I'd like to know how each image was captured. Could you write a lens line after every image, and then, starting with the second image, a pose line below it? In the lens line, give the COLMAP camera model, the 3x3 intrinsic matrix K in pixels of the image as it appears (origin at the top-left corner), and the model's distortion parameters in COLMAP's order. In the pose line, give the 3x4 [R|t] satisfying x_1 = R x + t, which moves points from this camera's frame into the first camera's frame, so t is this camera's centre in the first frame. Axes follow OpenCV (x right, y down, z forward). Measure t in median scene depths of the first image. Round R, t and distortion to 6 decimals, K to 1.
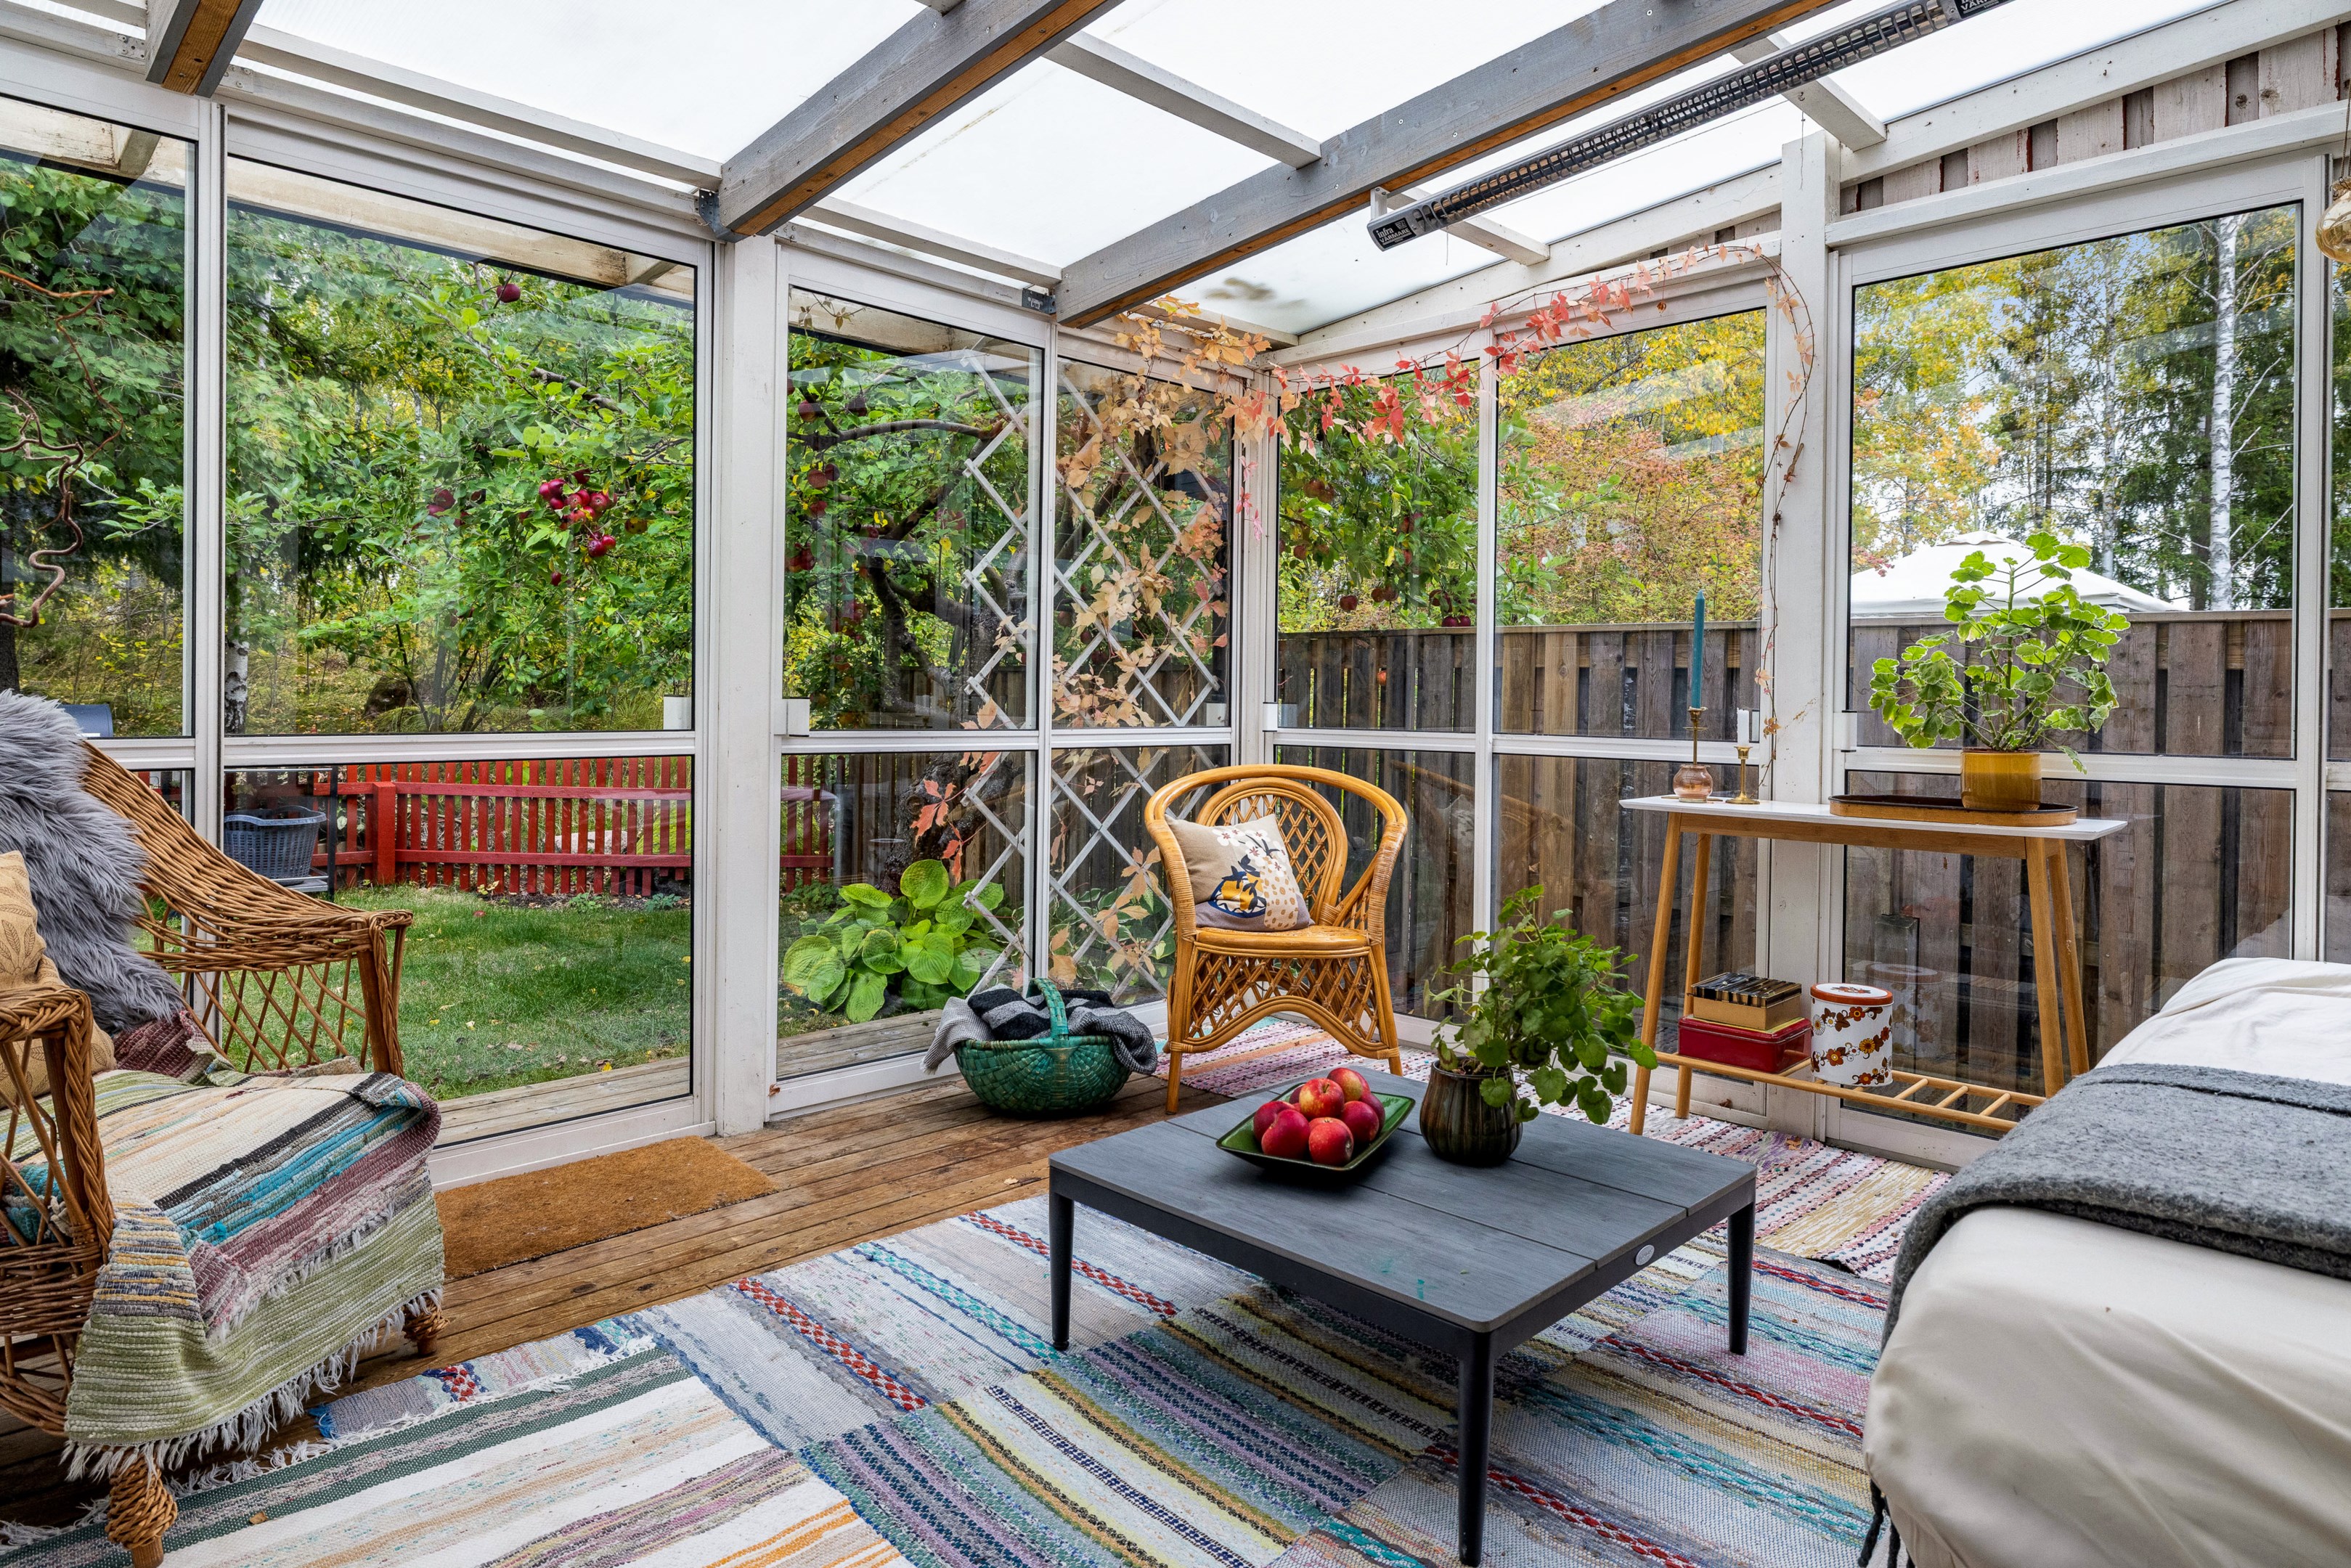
lens RADIAL K [[1356.2, 0, 1178.0], [0, 1356.2, 709.1], [0, 0, 1]] dist [-0.000317, -0.000217]
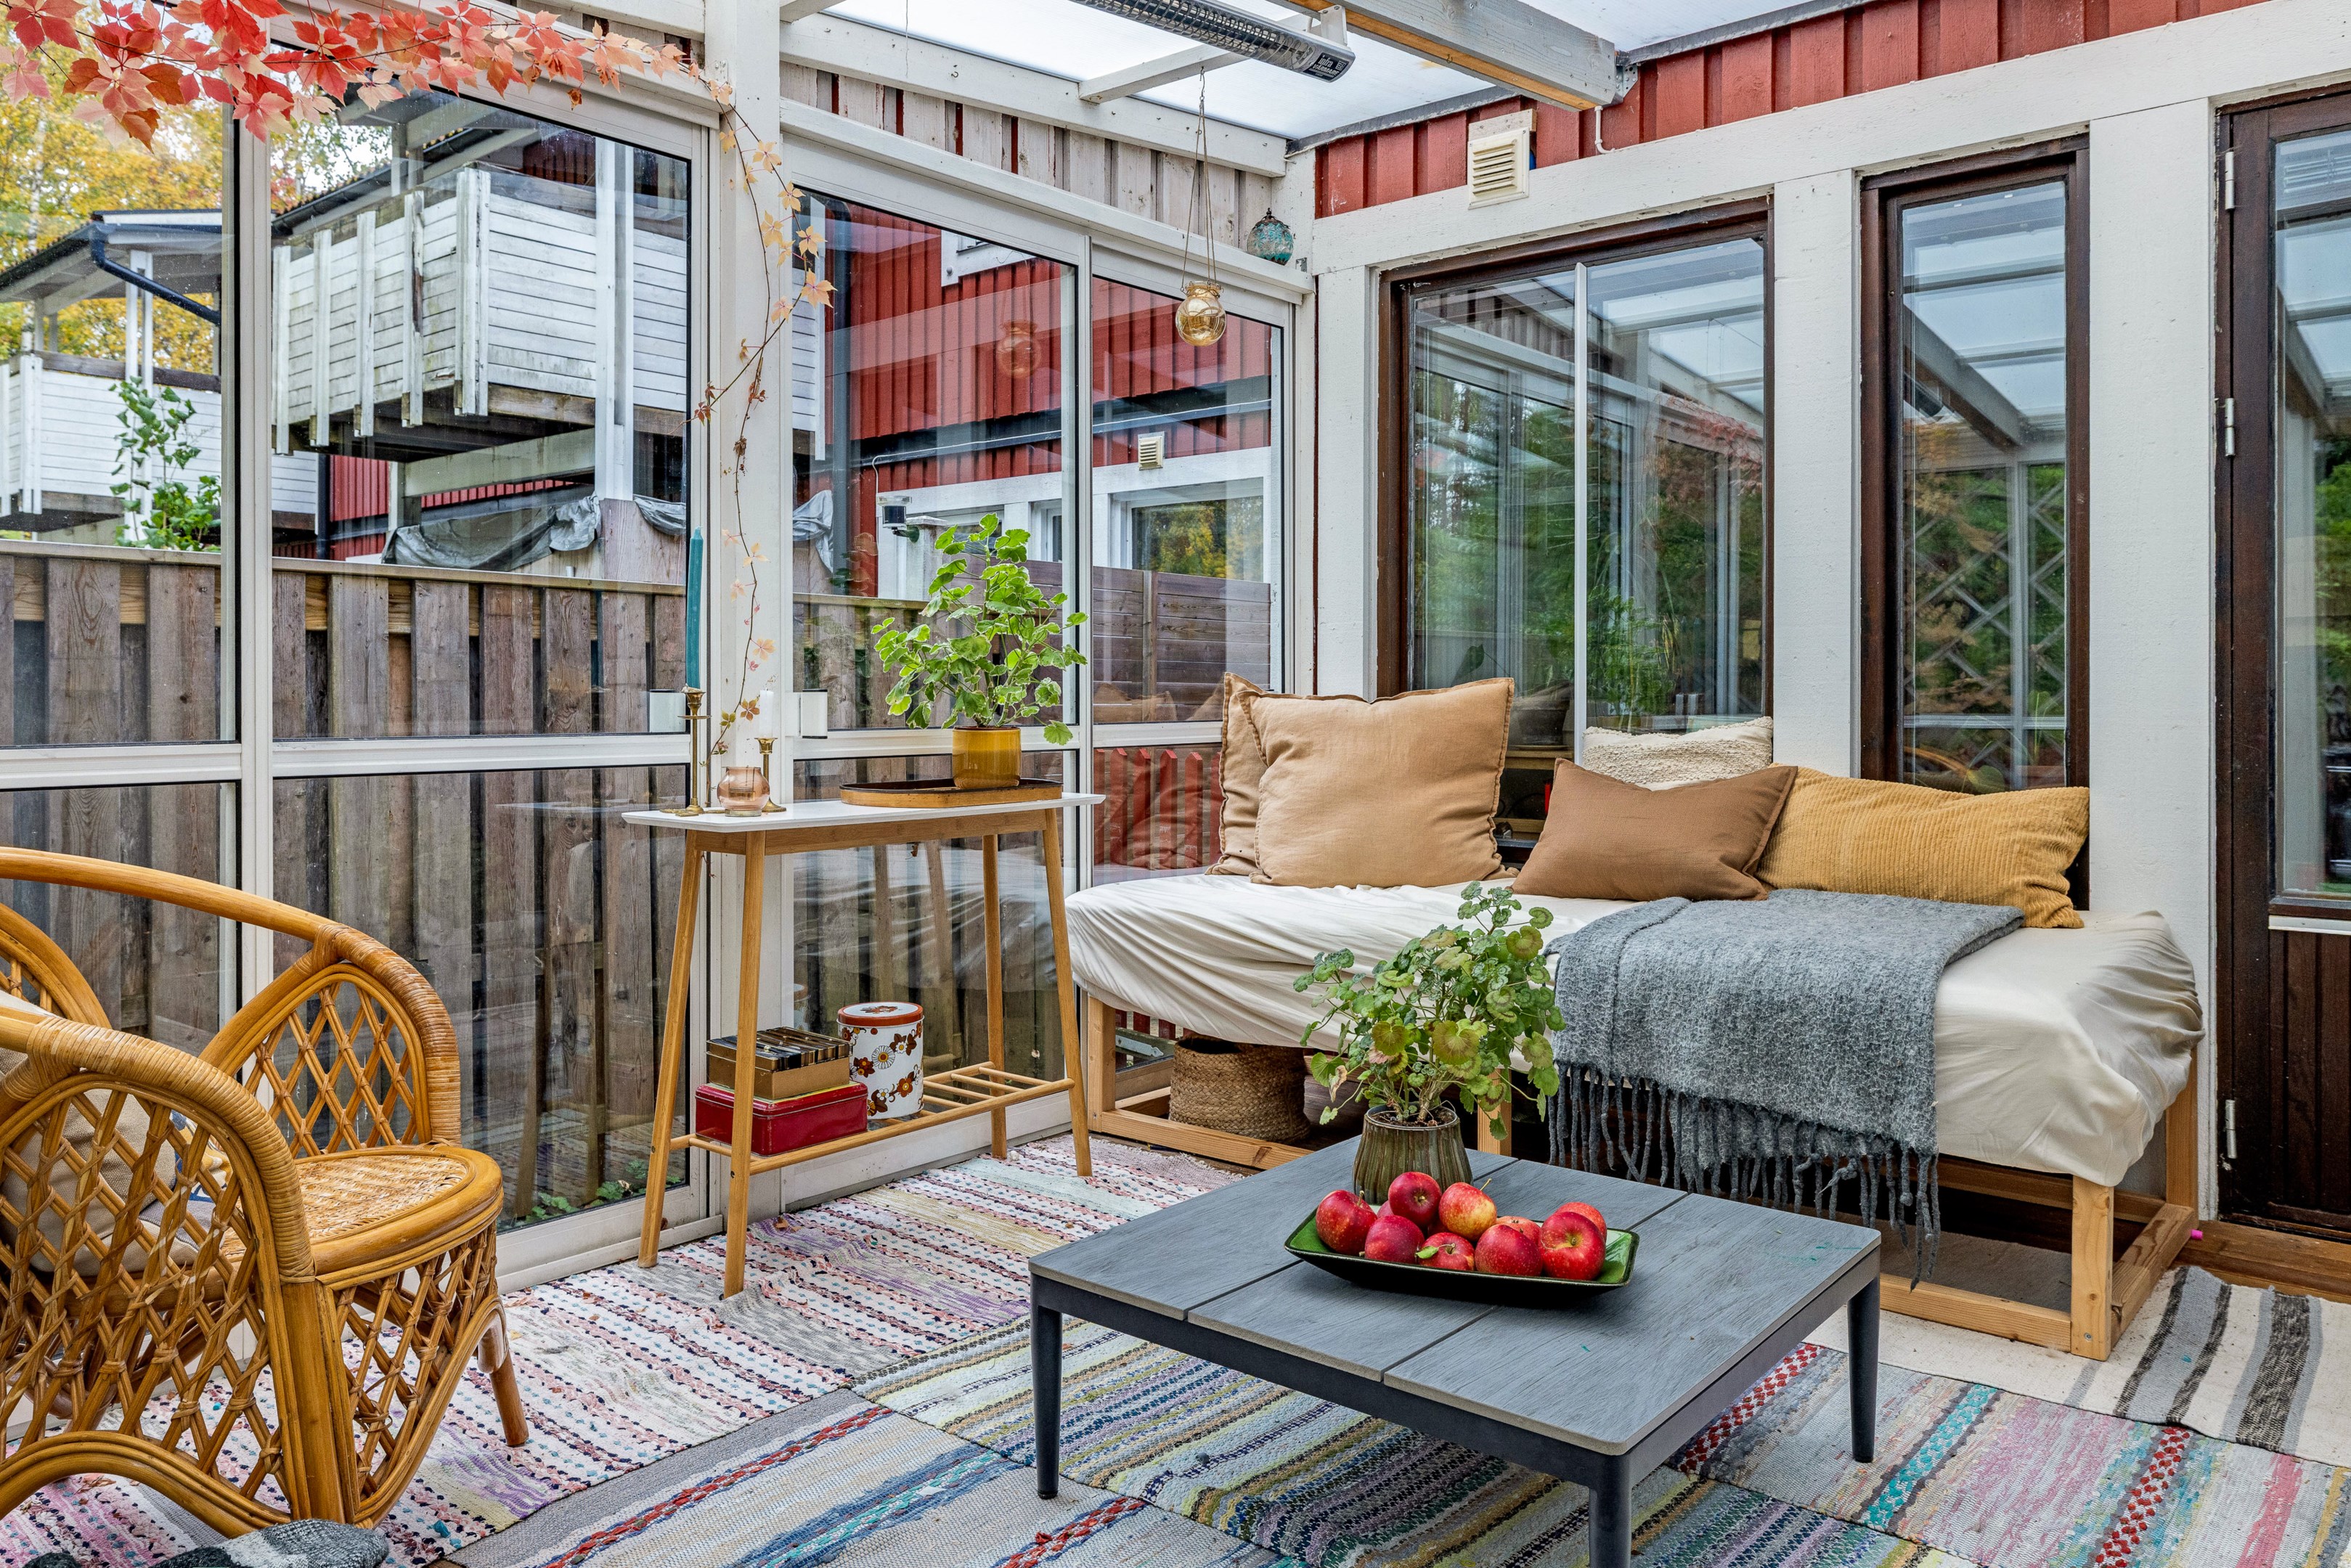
lens RADIAL K [[1649.7, 0, 1183.1], [0, 1649.7, 696.4], [0, 0, 1]] dist [-0.000639, -0.000313]
pose [[-0.088401, -0.016664, 0.995946, -0.531525], [0.006231, 0.999831, 0.017282, -0.010579], [-0.996065, 0.007733, -0.088282, 0.829959]]
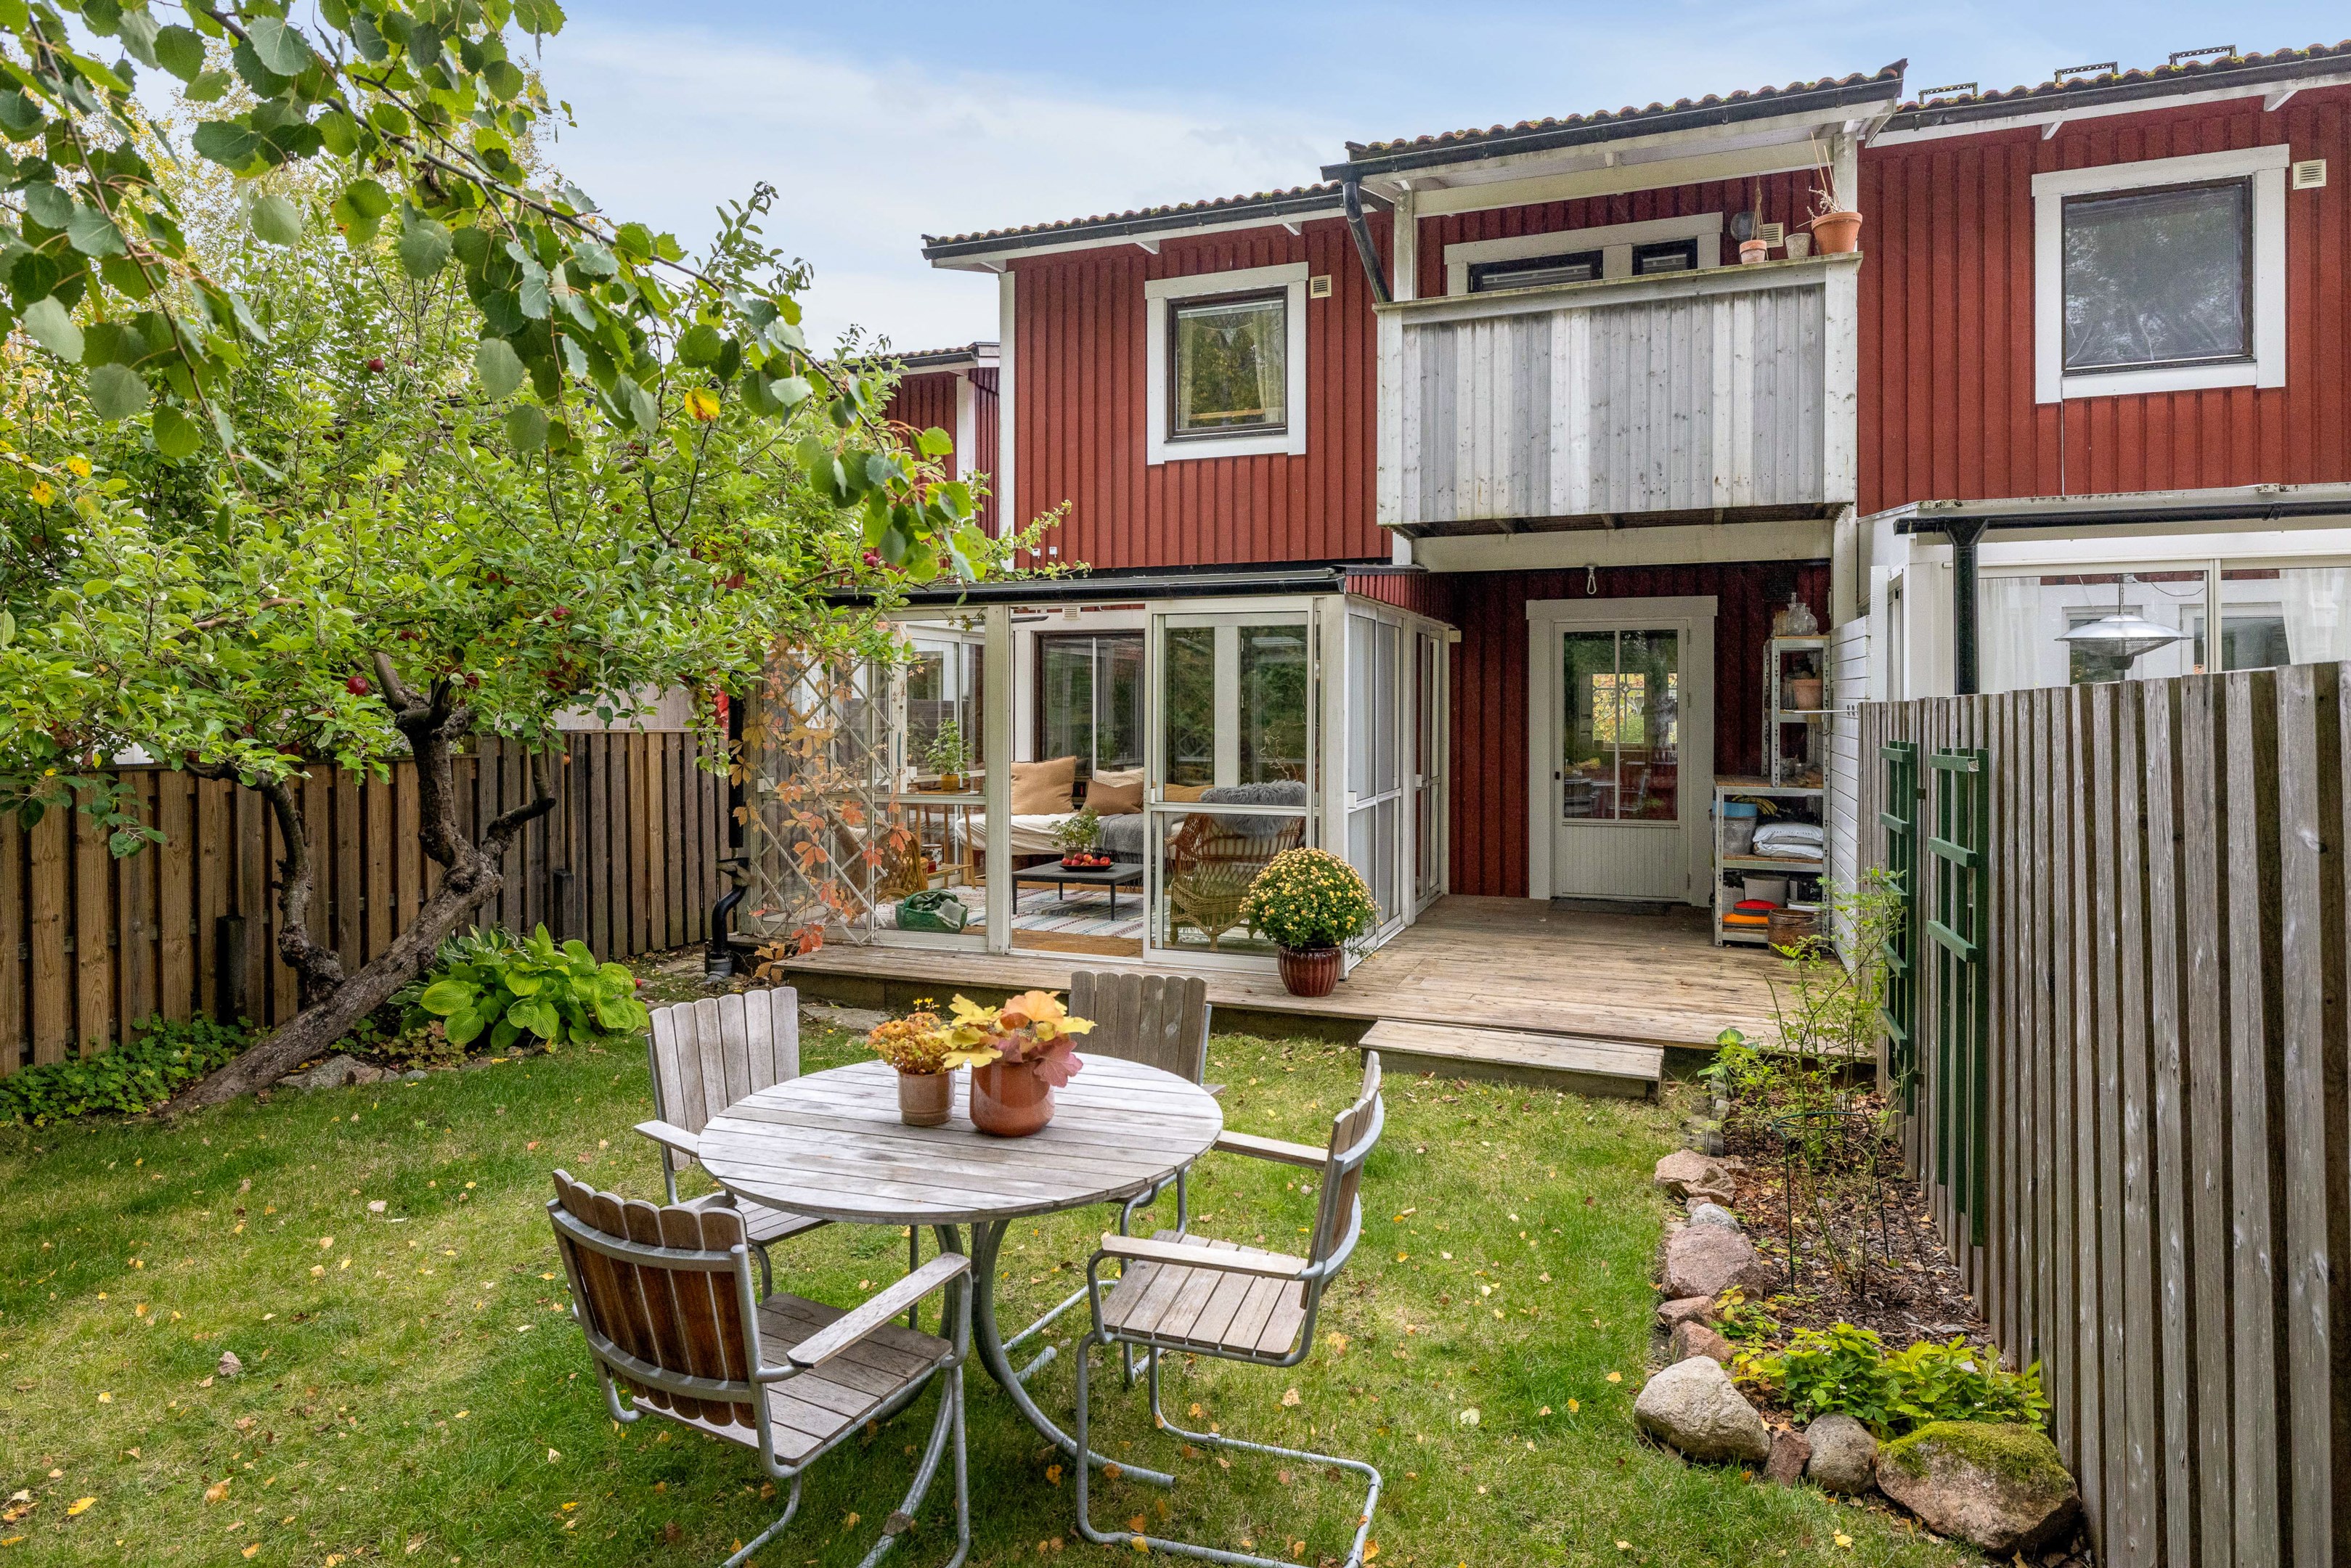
lens RADIAL K [[1374.2, 0, 1223.8], [0, 1374.2, 744.8], [0, 0, 1]] dist [0.004578, 0.000230]
pose [[-0.442155, -0.037847, 0.896140, -2.796613], [-0.000865, 0.999127, 0.041770, -0.187945], [-0.896938, 0.017694, -0.441802, 1.746396]]
